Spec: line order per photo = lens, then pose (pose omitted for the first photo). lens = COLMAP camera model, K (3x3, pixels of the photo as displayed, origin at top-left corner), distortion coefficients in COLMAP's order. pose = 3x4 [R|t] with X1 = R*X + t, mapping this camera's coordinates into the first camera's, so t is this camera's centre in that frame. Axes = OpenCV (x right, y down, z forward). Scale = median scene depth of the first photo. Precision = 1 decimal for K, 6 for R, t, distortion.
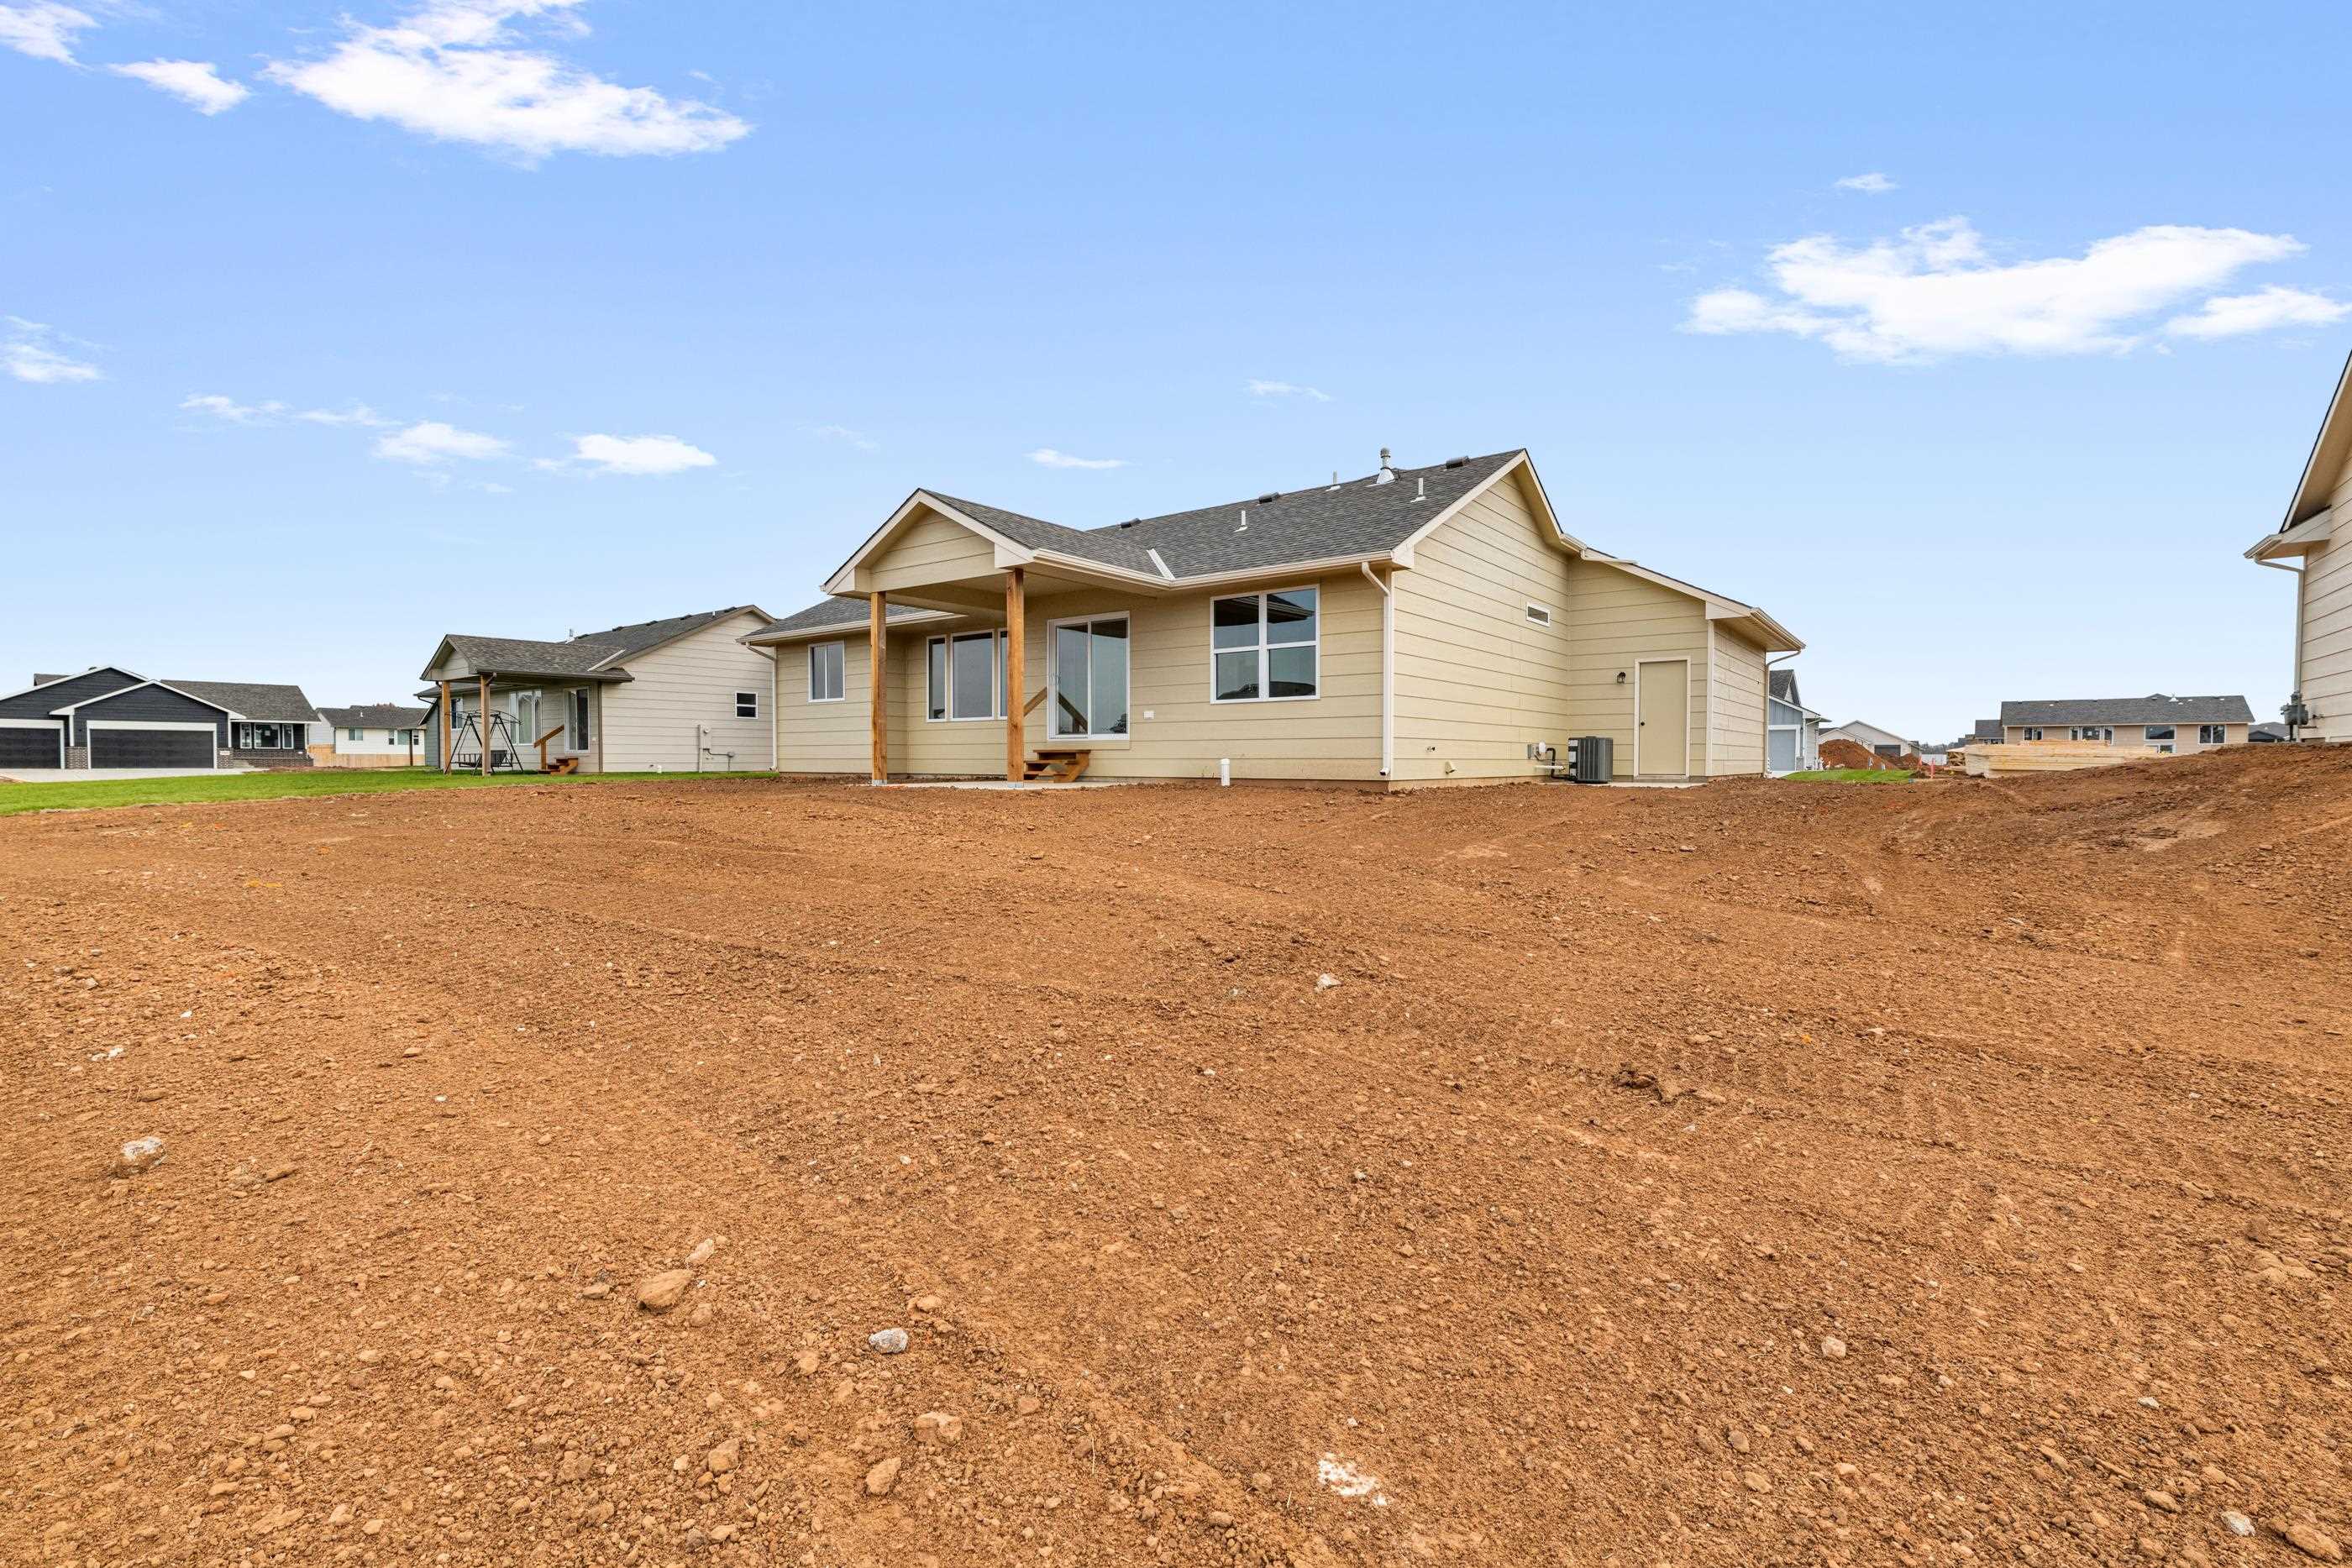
lens RADIAL K [[1020.1, 0, 1171.9], [0, 1020.1, 788.6], [0, 0, 1]] dist [-0.001312, 0.000524]
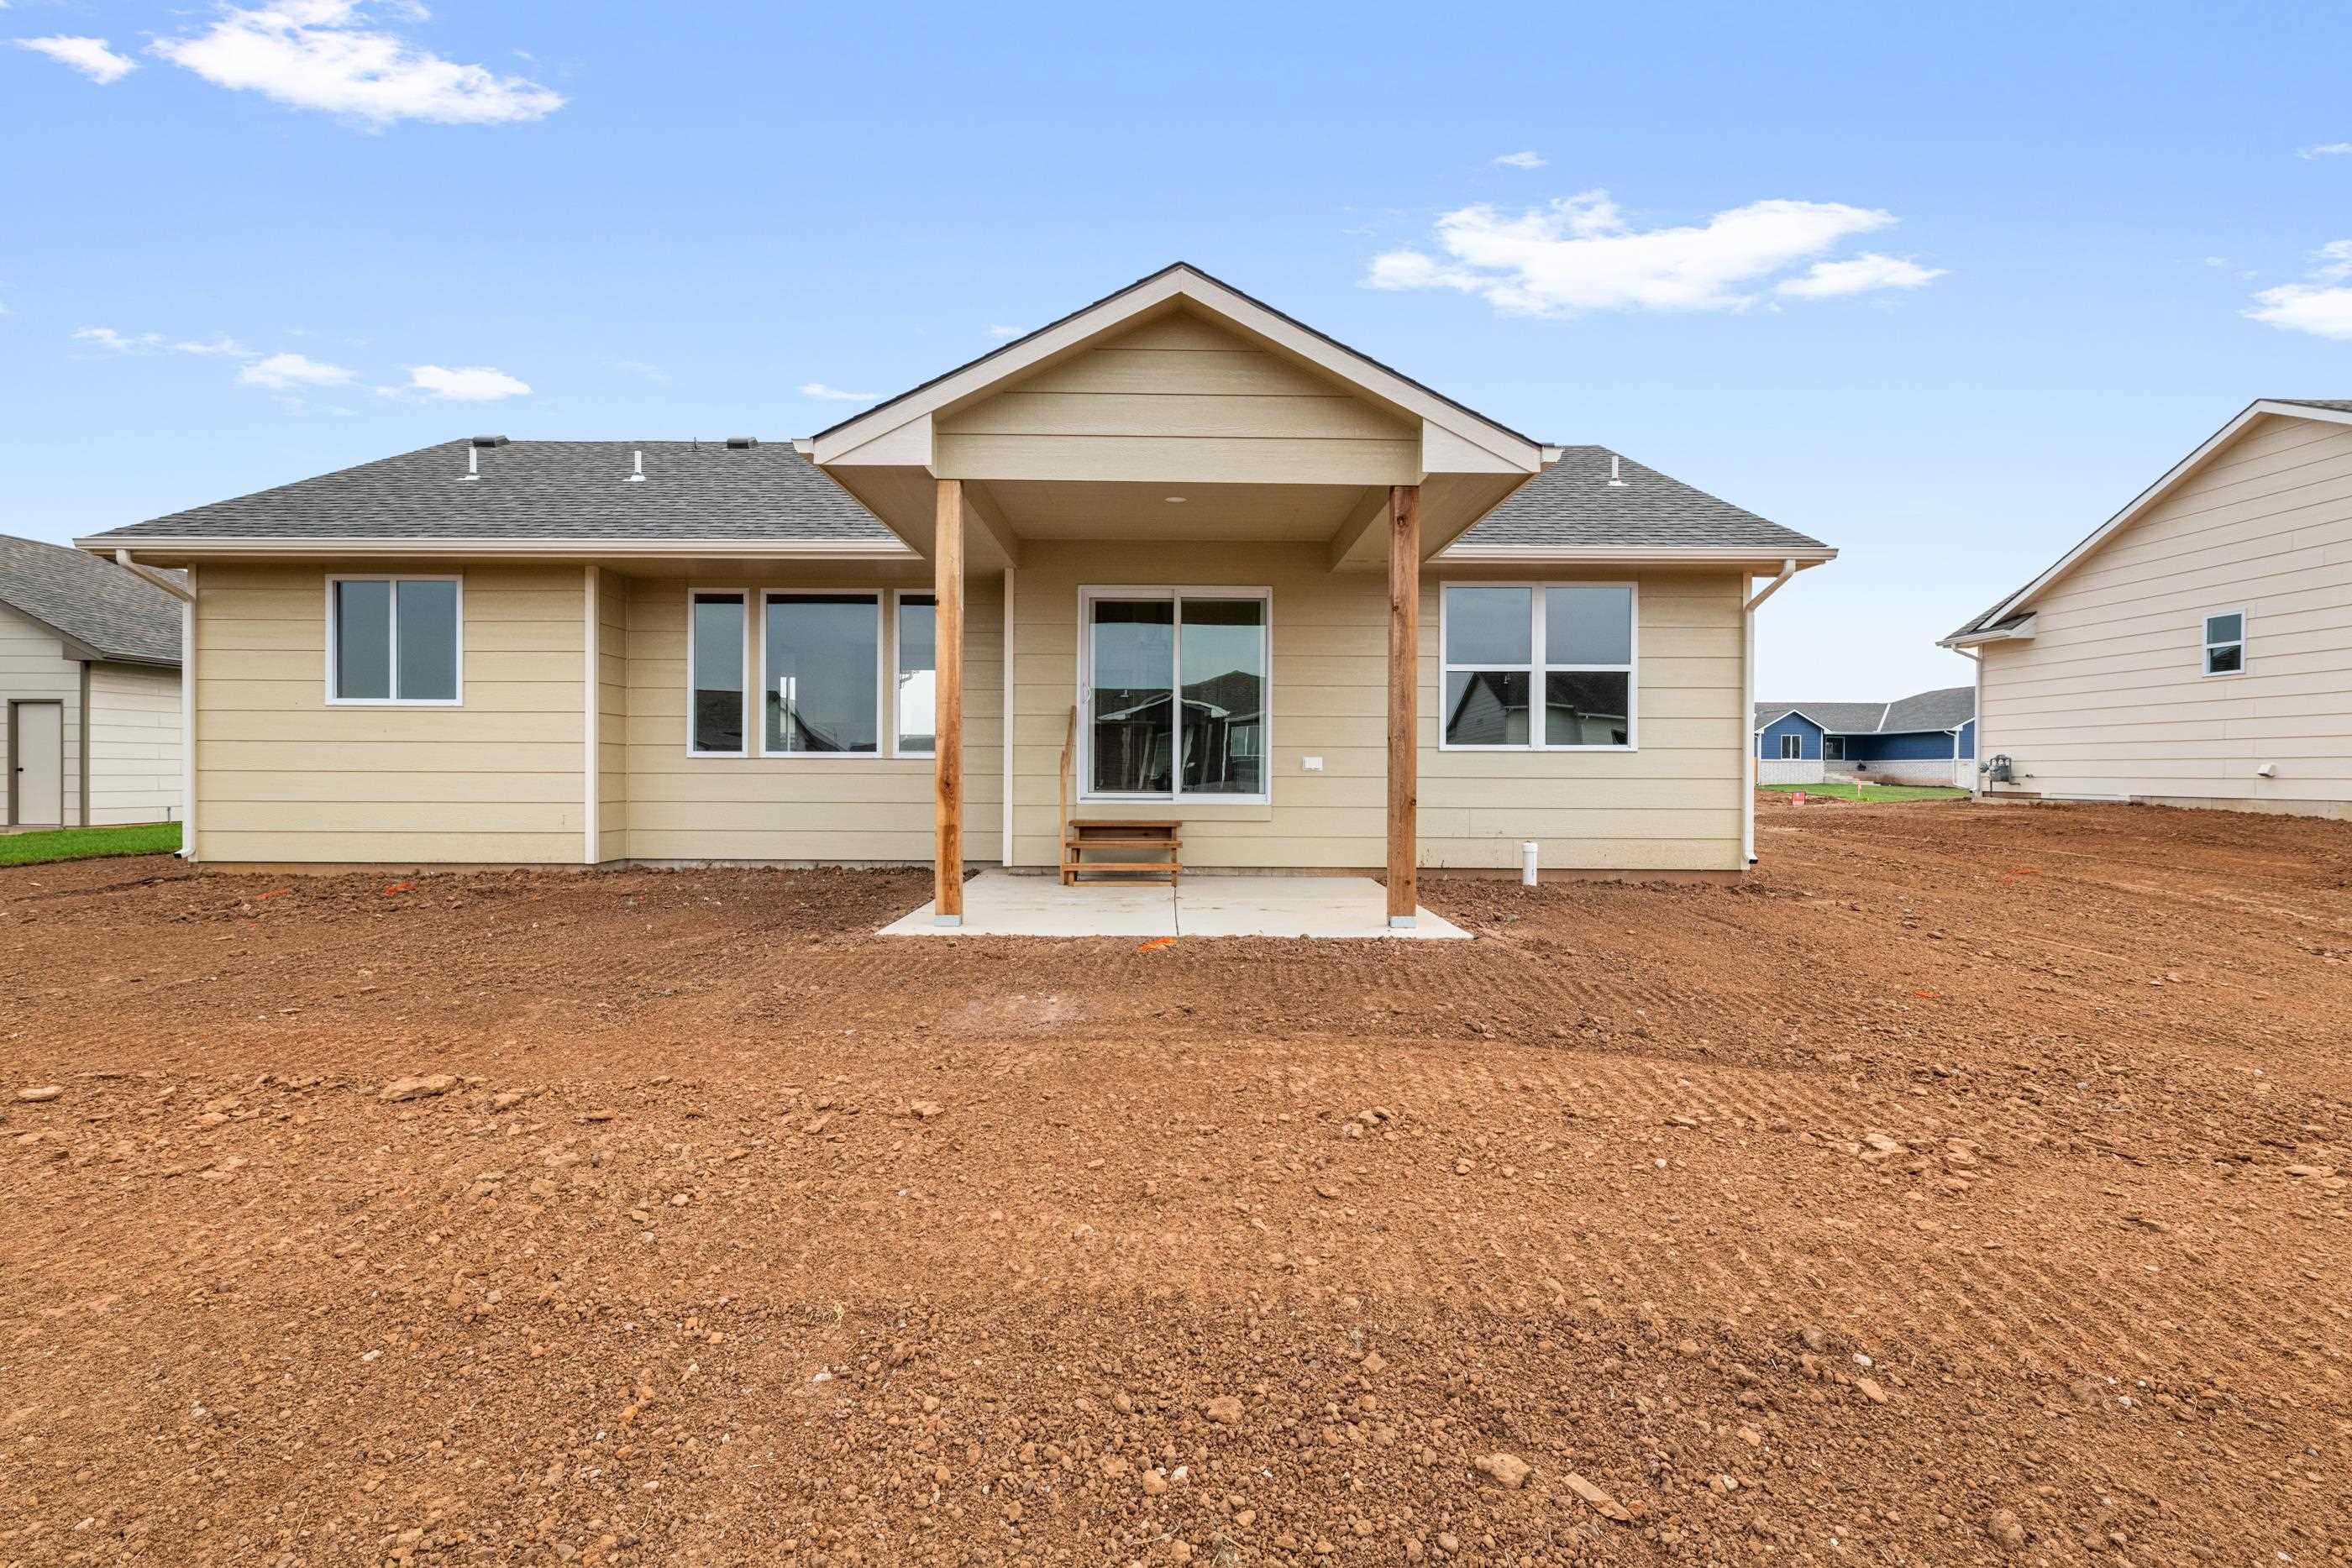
lens RADIAL K [[1038.4, 0, 1168.0], [0, 1038.4, 781.1], [0, 0, 1]] dist [-0.001034, -0.000103]
pose [[0.788207, -0.002001, 0.615408, -0.345288], [0.012523, 0.999840, -0.012788, -0.041012], [-0.615283, 0.017787, 0.788105, 0.424356]]
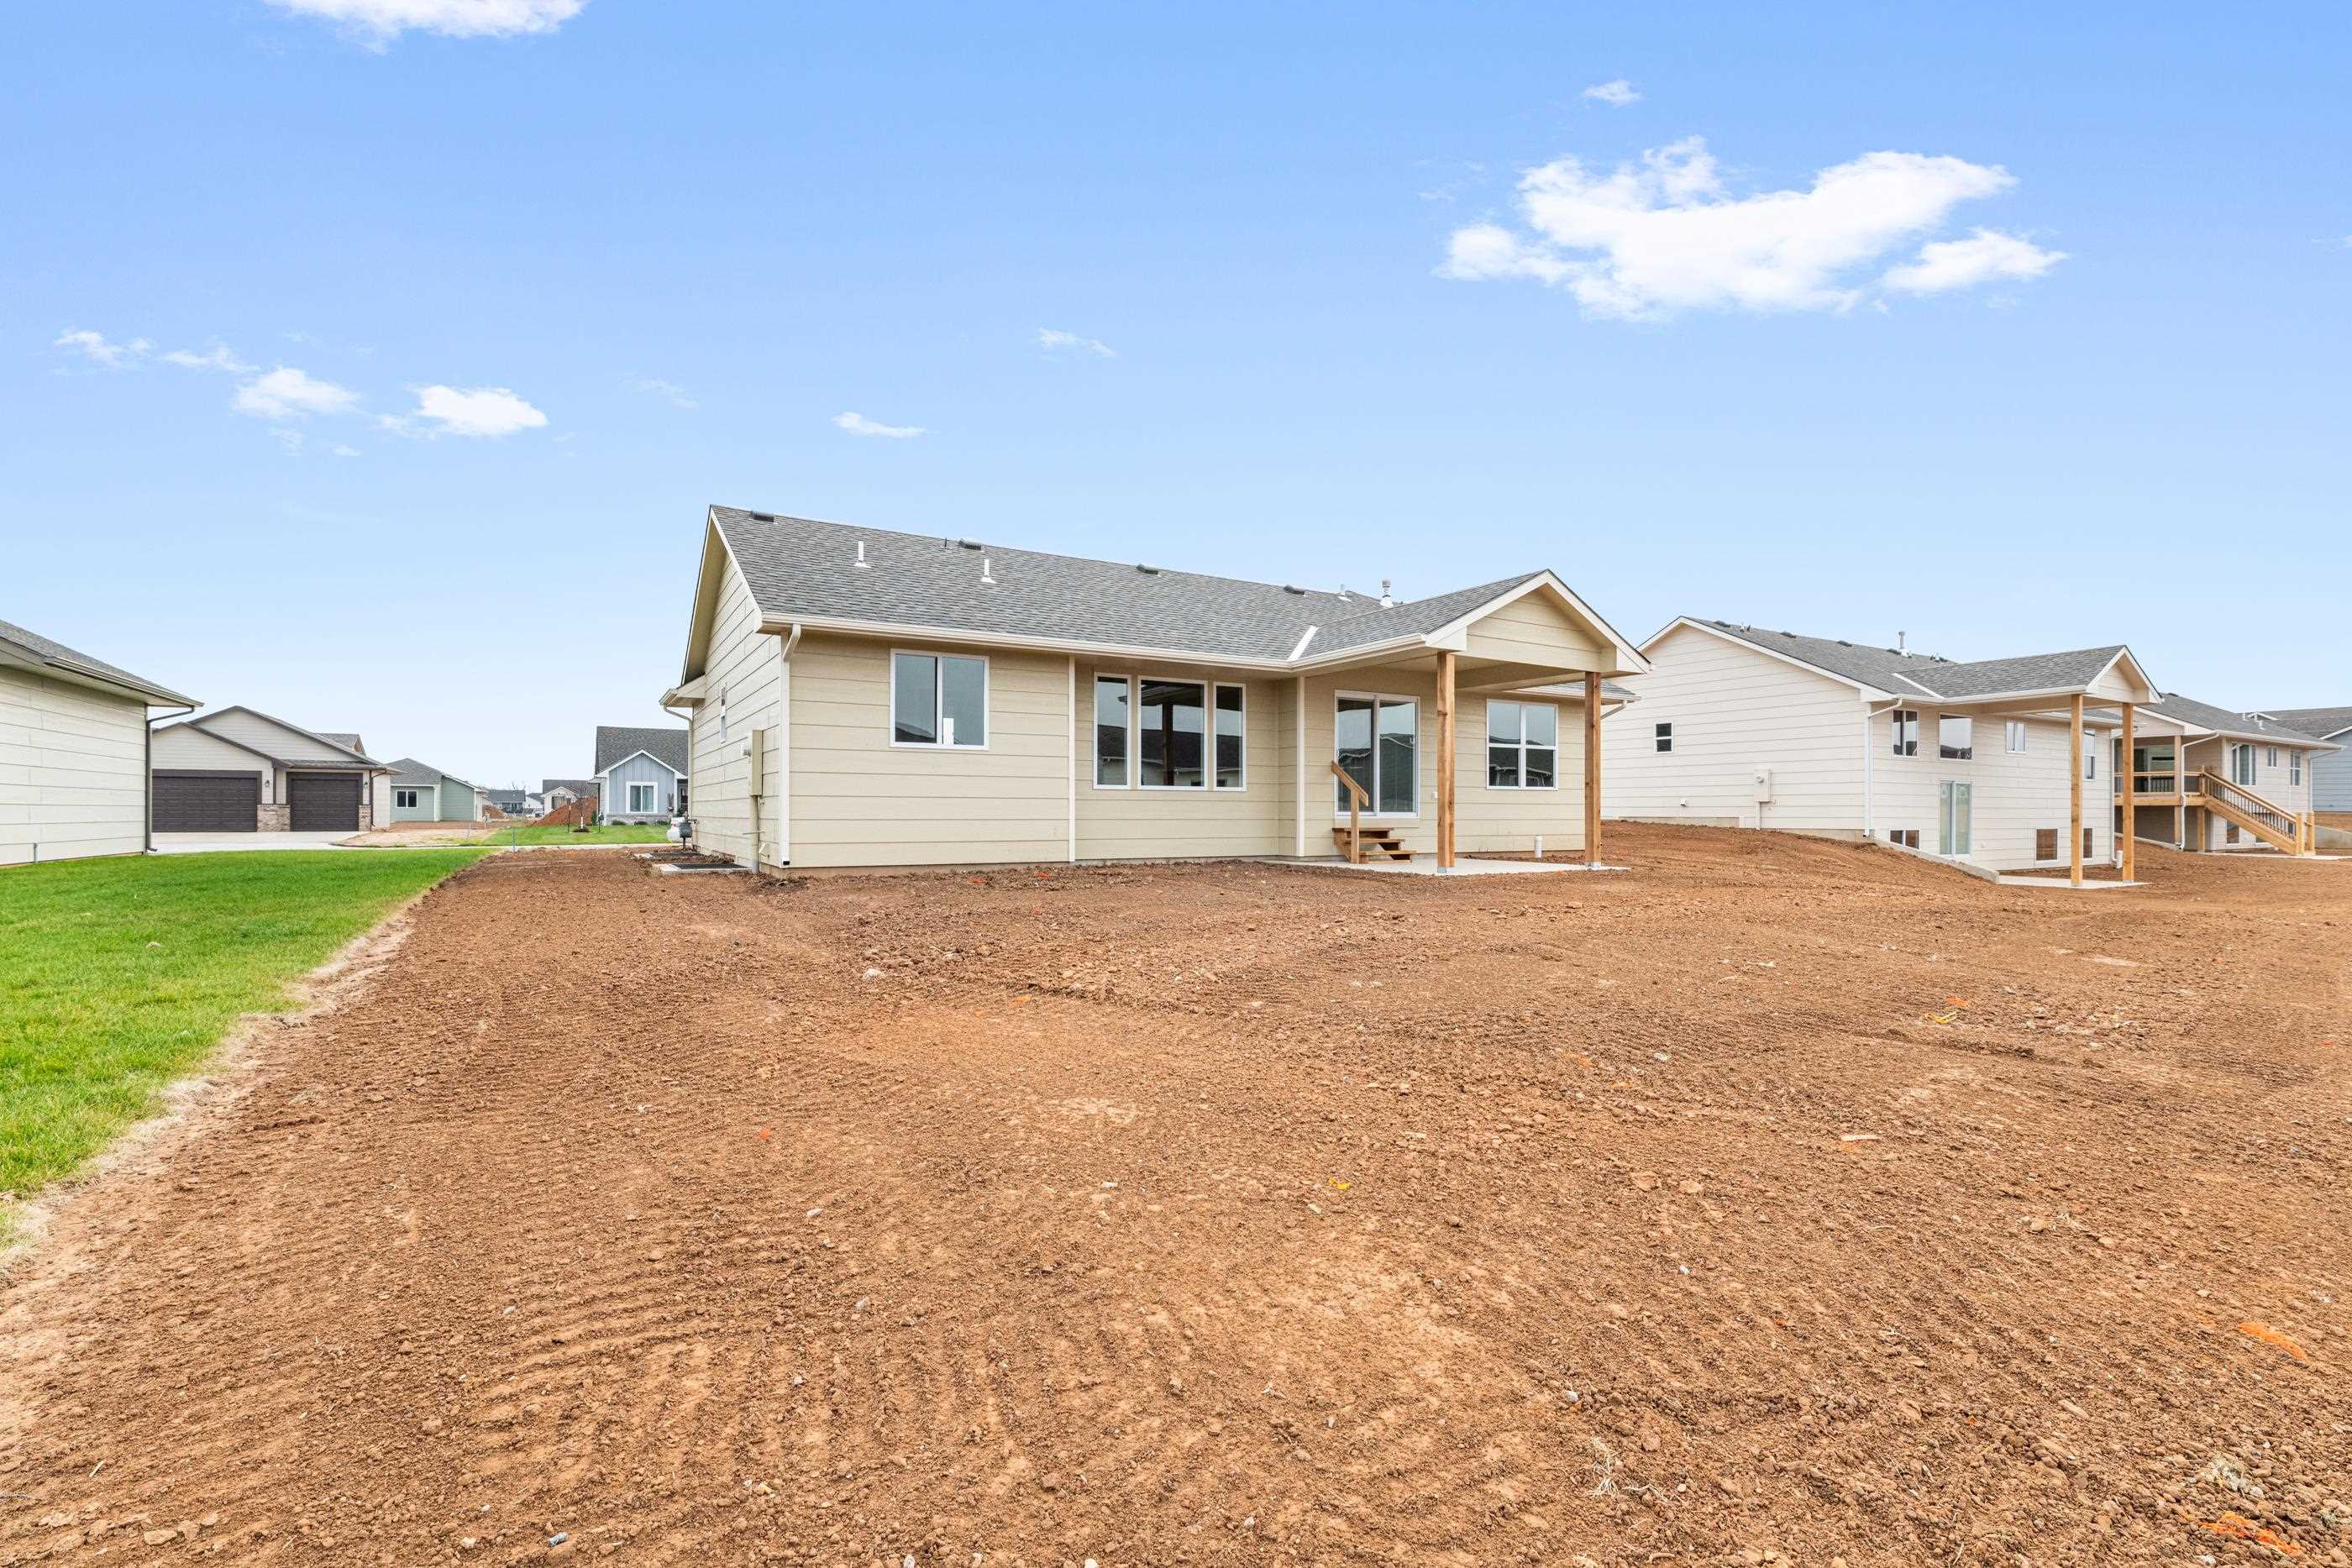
lens RADIAL K [[1049.7, 0, 1184.1], [0, 1049.7, 810.2], [0, 0, 1]] dist [-0.000595, 0.000156]
pose [[0.358719, 0.003216, 0.933440, -0.862529], [0.022980, 0.999661, -0.012275, -0.036398], [-0.933163, 0.025854, 0.358523, 0.631761]]
